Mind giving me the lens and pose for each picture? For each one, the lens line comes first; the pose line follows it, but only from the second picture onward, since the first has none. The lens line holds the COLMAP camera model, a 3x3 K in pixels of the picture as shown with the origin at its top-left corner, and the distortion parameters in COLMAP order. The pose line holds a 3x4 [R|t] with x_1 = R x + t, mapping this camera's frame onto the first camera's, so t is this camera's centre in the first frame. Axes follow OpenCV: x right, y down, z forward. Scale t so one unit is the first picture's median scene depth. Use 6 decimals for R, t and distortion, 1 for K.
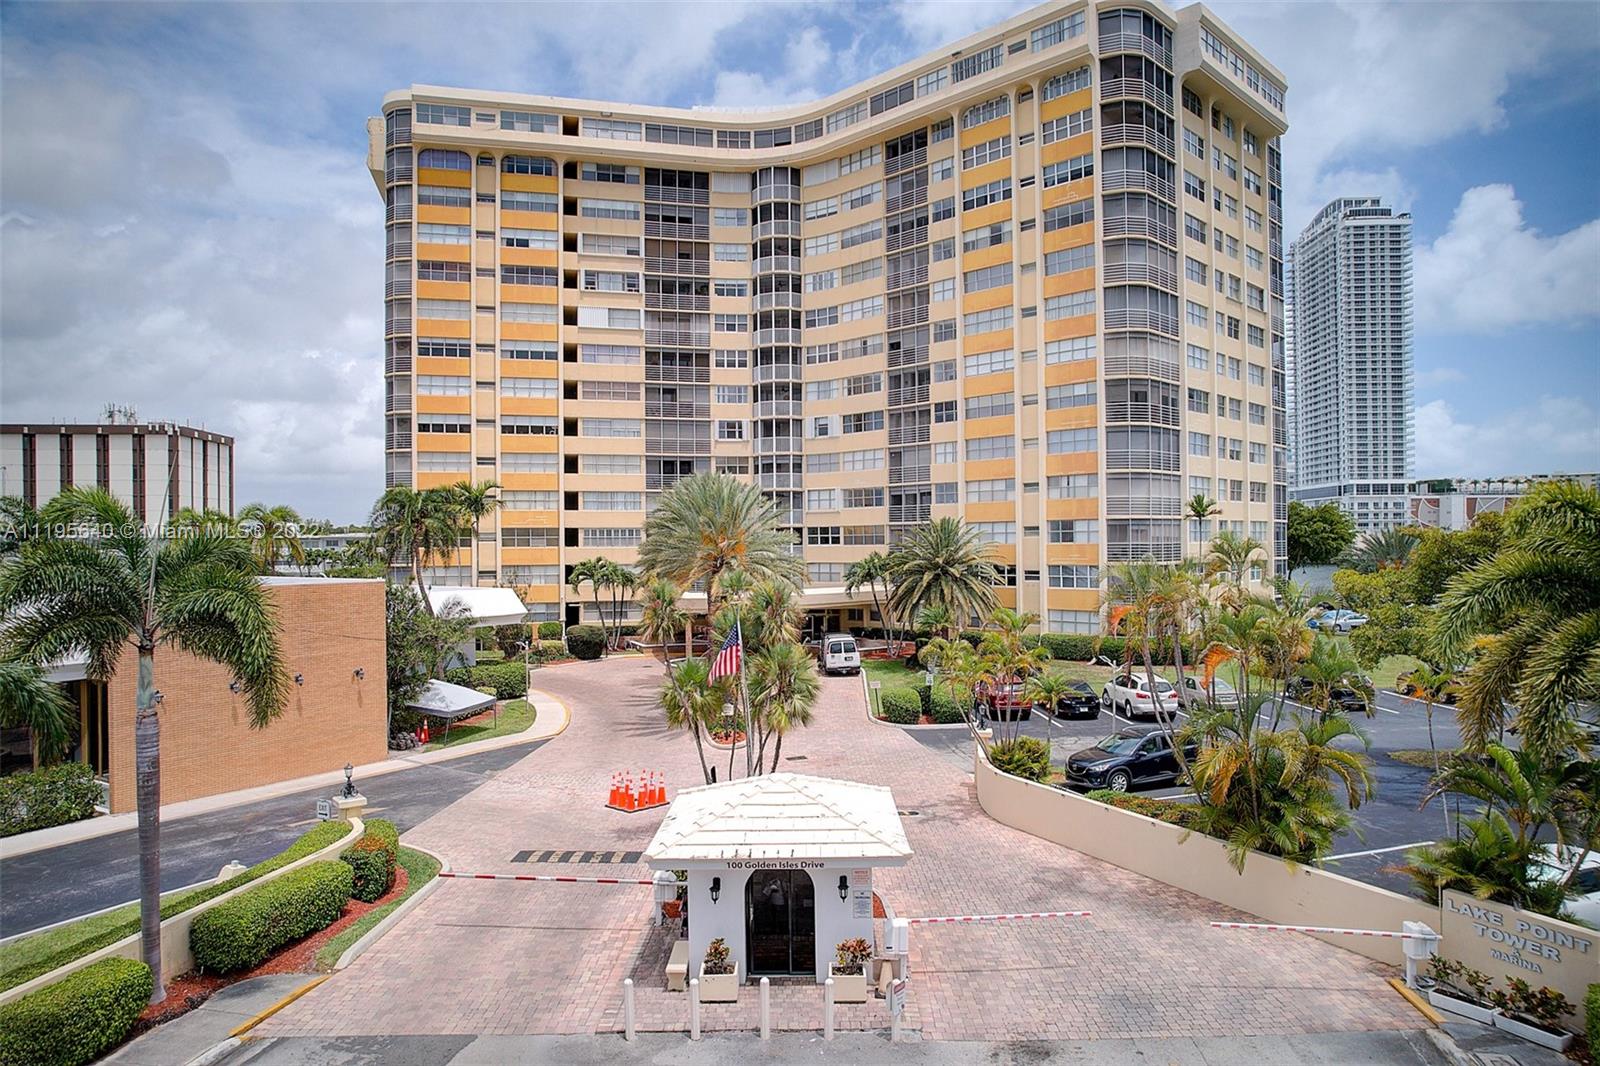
lens RADIAL K [[1019.8, 0, 807.7], [0, 1019.8, 525.5], [0, 0, 1]] dist [-0.074859, 0.070203]
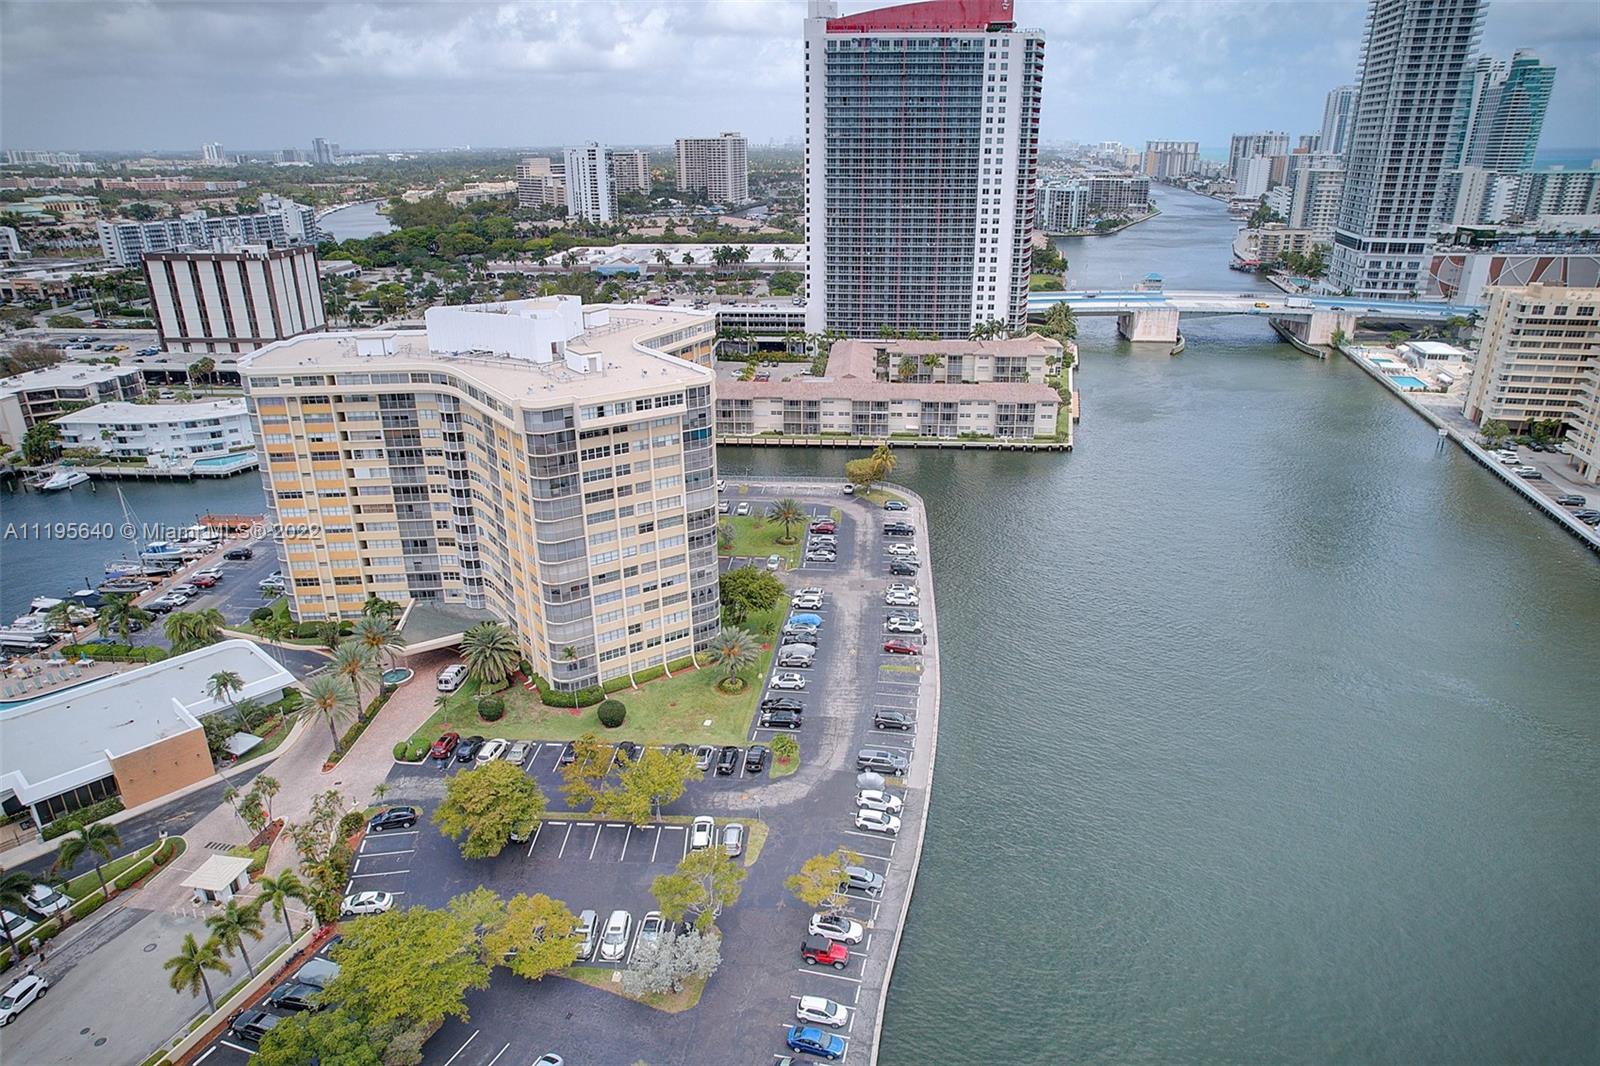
lens RADIAL K [[1019.8, 0, 807.7], [0, 1019.8, 525.5], [0, 0, 1]] dist [-0.074859, 0.070203]
pose [[0.986407, 0.059323, -0.153235, 0.956798], [0.000363, 0.931767, 0.363057, -0.841450], [0.164317, -0.358178, 0.919080, -0.674729]]
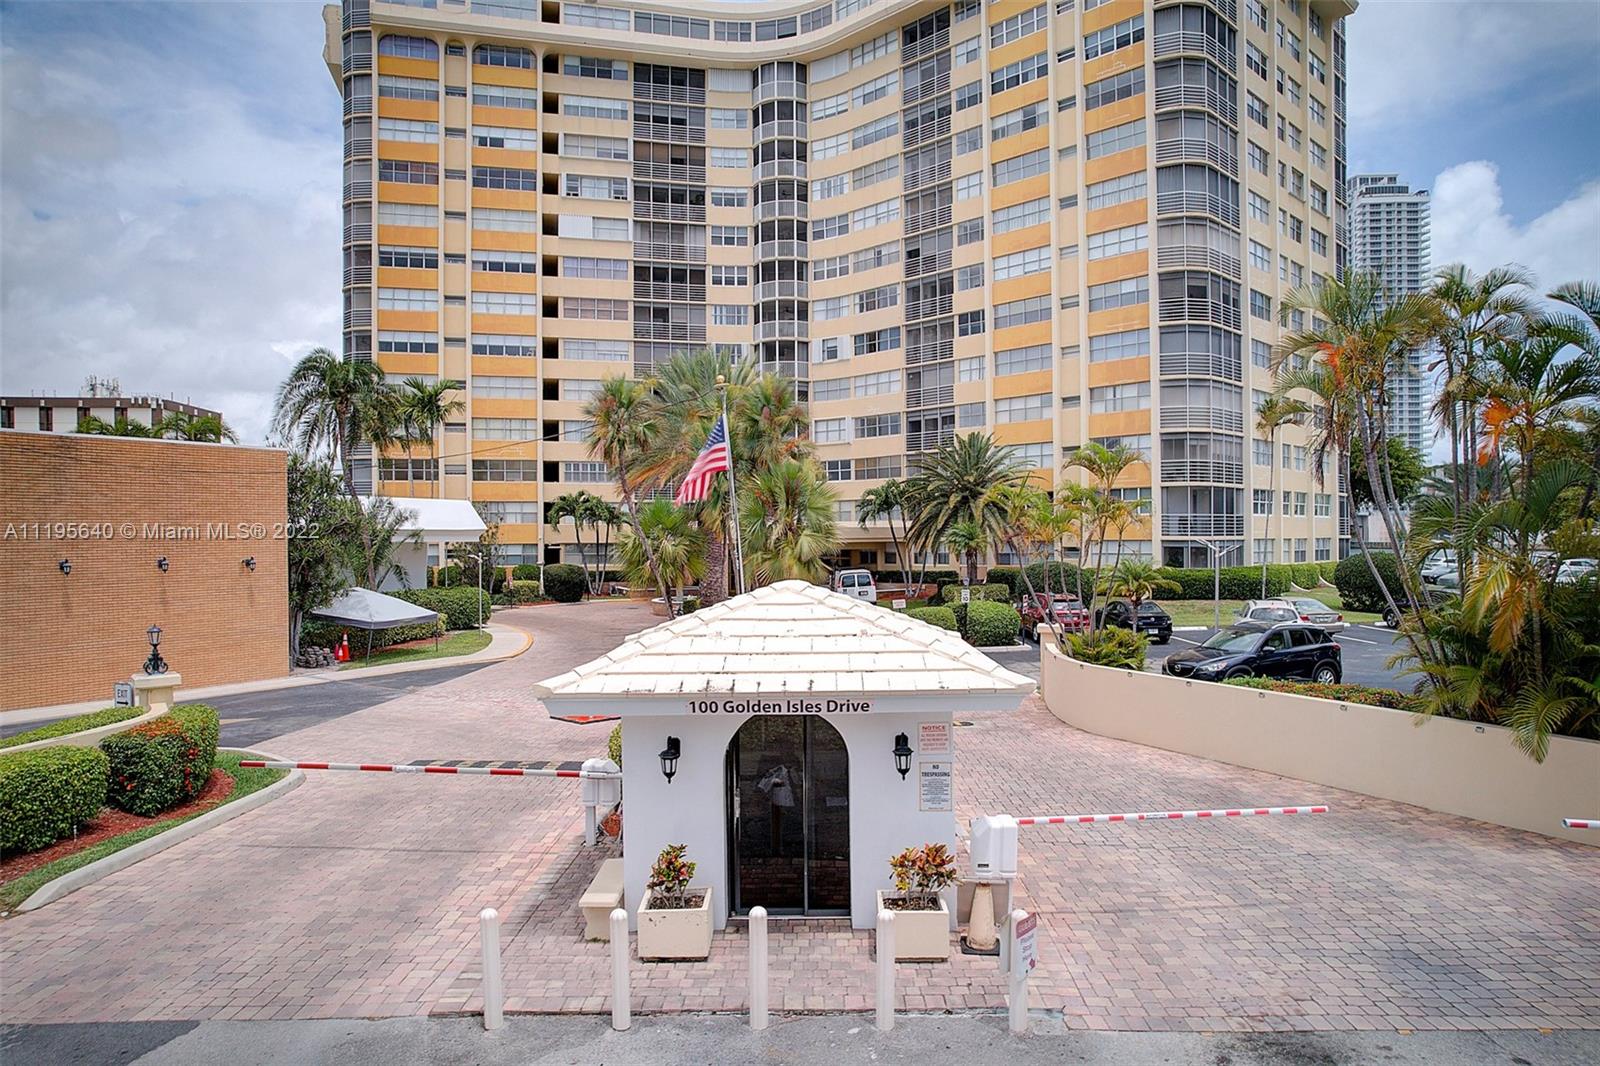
lens RADIAL K [[1019.8, 0, 807.7], [0, 1019.8, 525.5], [0, 0, 1]] dist [-0.074859, 0.070203]
pose [[0.999995, 0.000607, -0.003034, -0.003618], [-0.000589, 0.999984, 0.005706, 0.056306], [0.003037, -0.005704, 0.999979, 0.109399]]
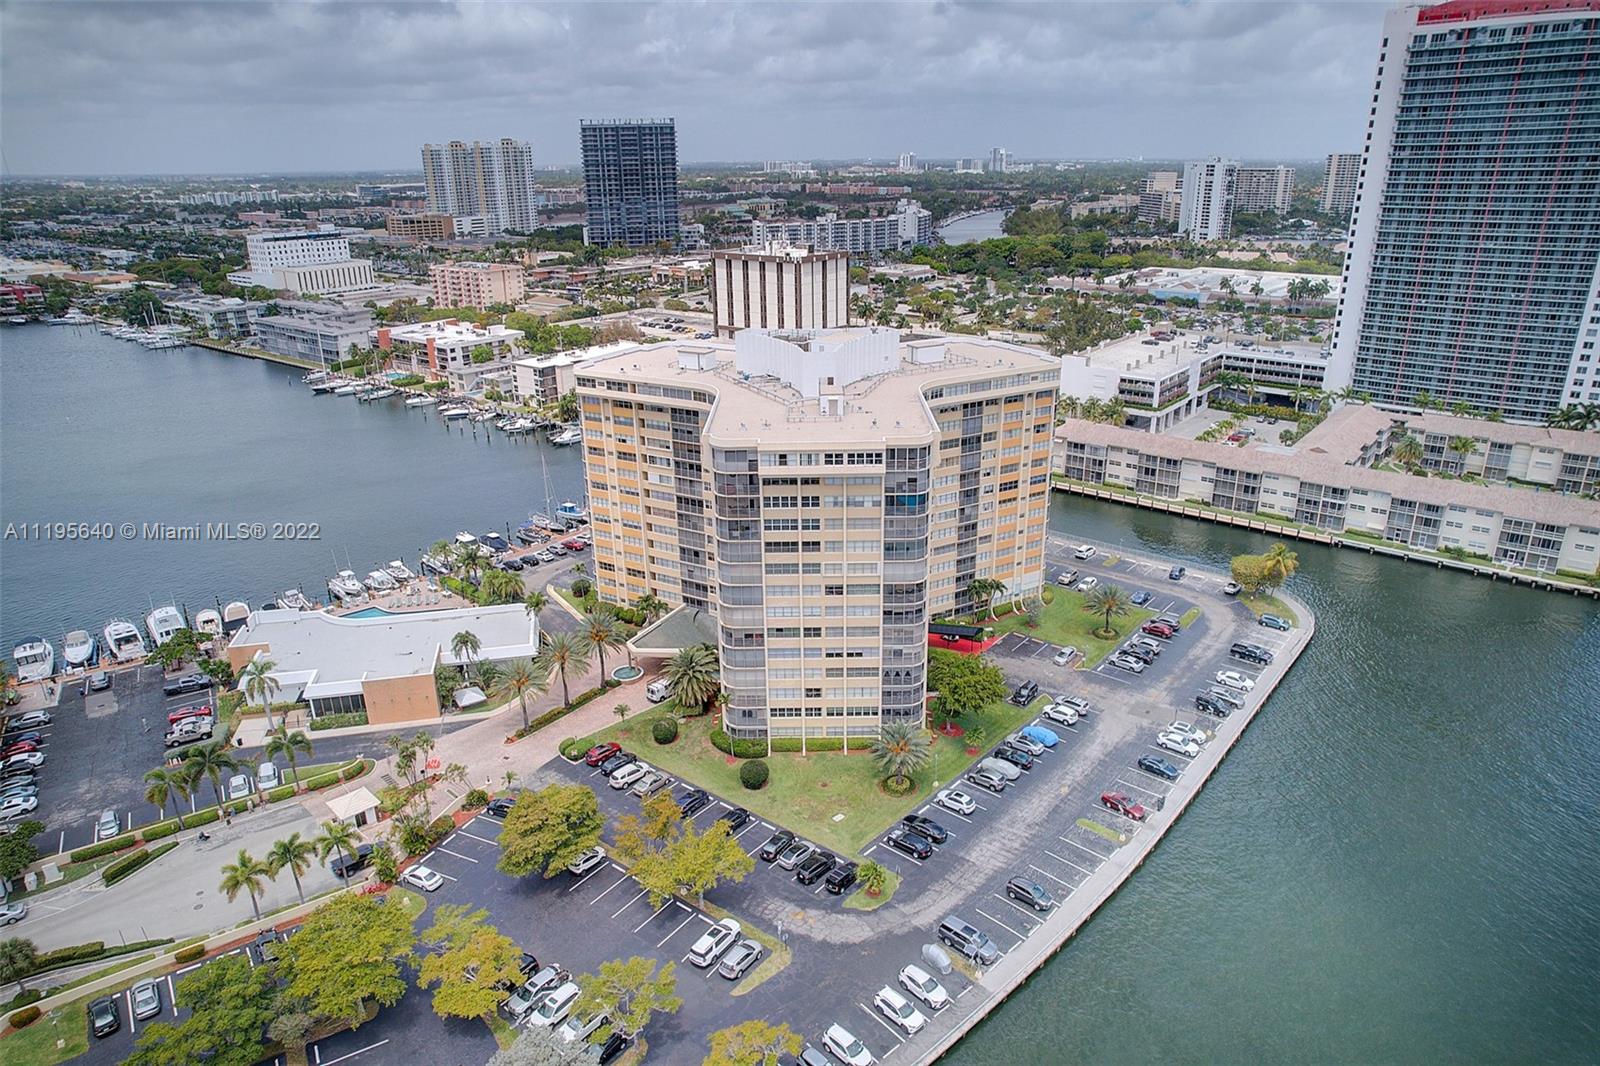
lens RADIAL K [[1019.8, 0, 807.7], [0, 1019.8, 525.5], [0, 0, 1]] dist [-0.074859, 0.070203]
pose [[0.719256, 0.234198, -0.654081, 1.425308], [0.012892, 0.936808, 0.349607, -0.861757], [0.694625, -0.259889, 0.670786, -0.183448]]
